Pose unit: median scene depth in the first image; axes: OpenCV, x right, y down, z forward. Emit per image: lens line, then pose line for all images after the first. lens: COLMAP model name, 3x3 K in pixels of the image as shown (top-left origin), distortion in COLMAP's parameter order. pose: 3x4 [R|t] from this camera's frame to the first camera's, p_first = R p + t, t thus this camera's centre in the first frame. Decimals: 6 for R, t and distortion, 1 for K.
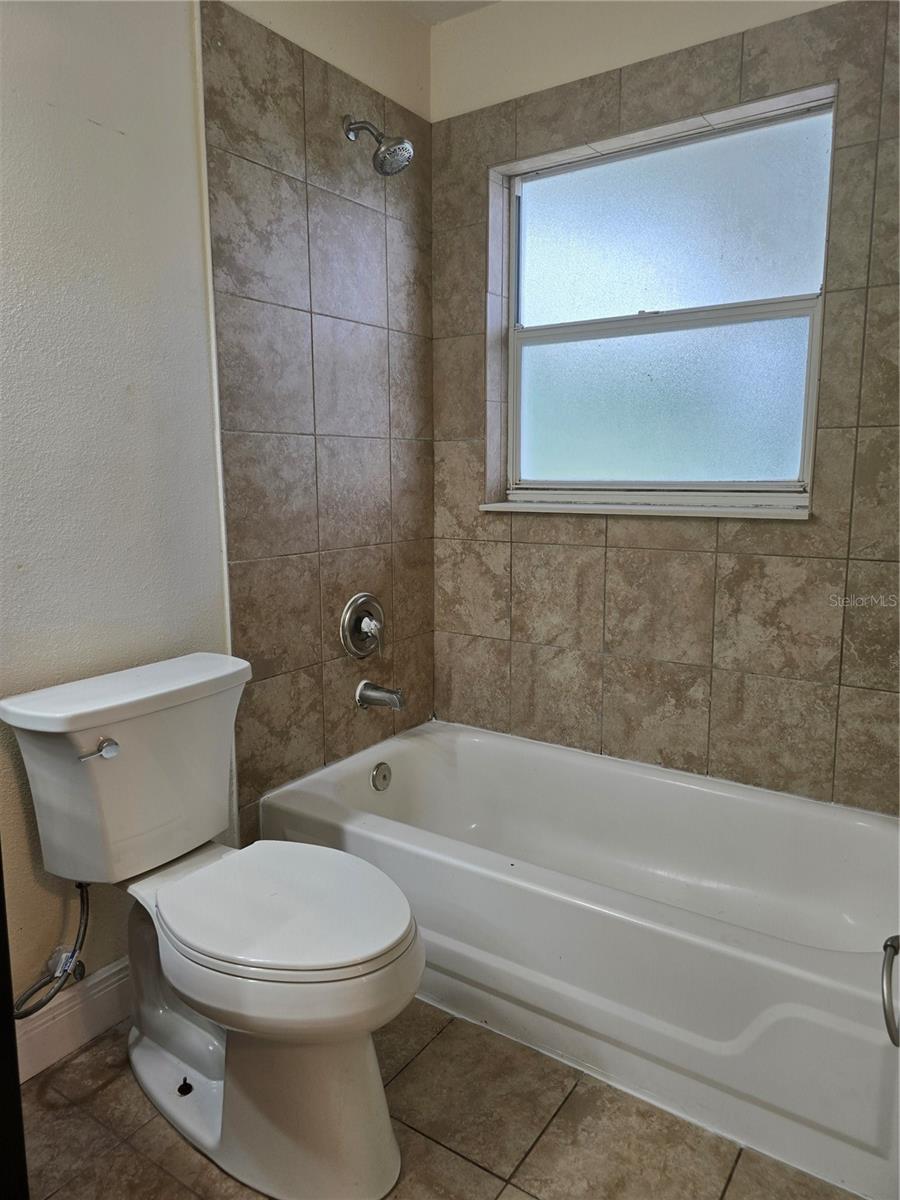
lens RADIAL K [[804.7, 0, 468.9], [0, 804.7, 591.6], [0, 0, 1]] dist [0.060394, -0.051251]
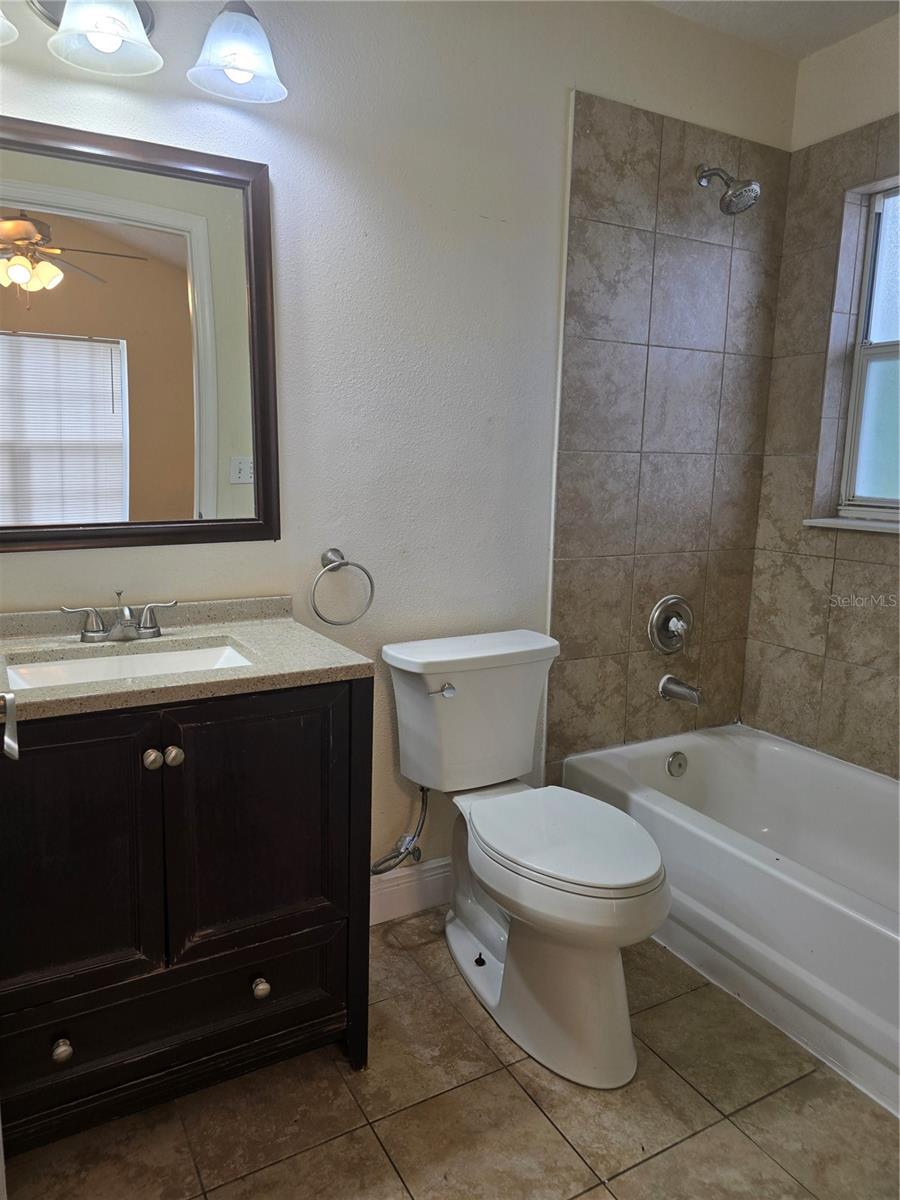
lens RADIAL K [[804.7, 0, 480.0], [0, 804.7, 600.5], [0, 0, 1]] dist [0.060394, -0.051251]
pose [[0.908686, 0.098278, -0.405748, 0.095092], [-0.092694, 0.995133, 0.033443, -0.004137], [0.407059, 0.007221, 0.913373, -0.143296]]
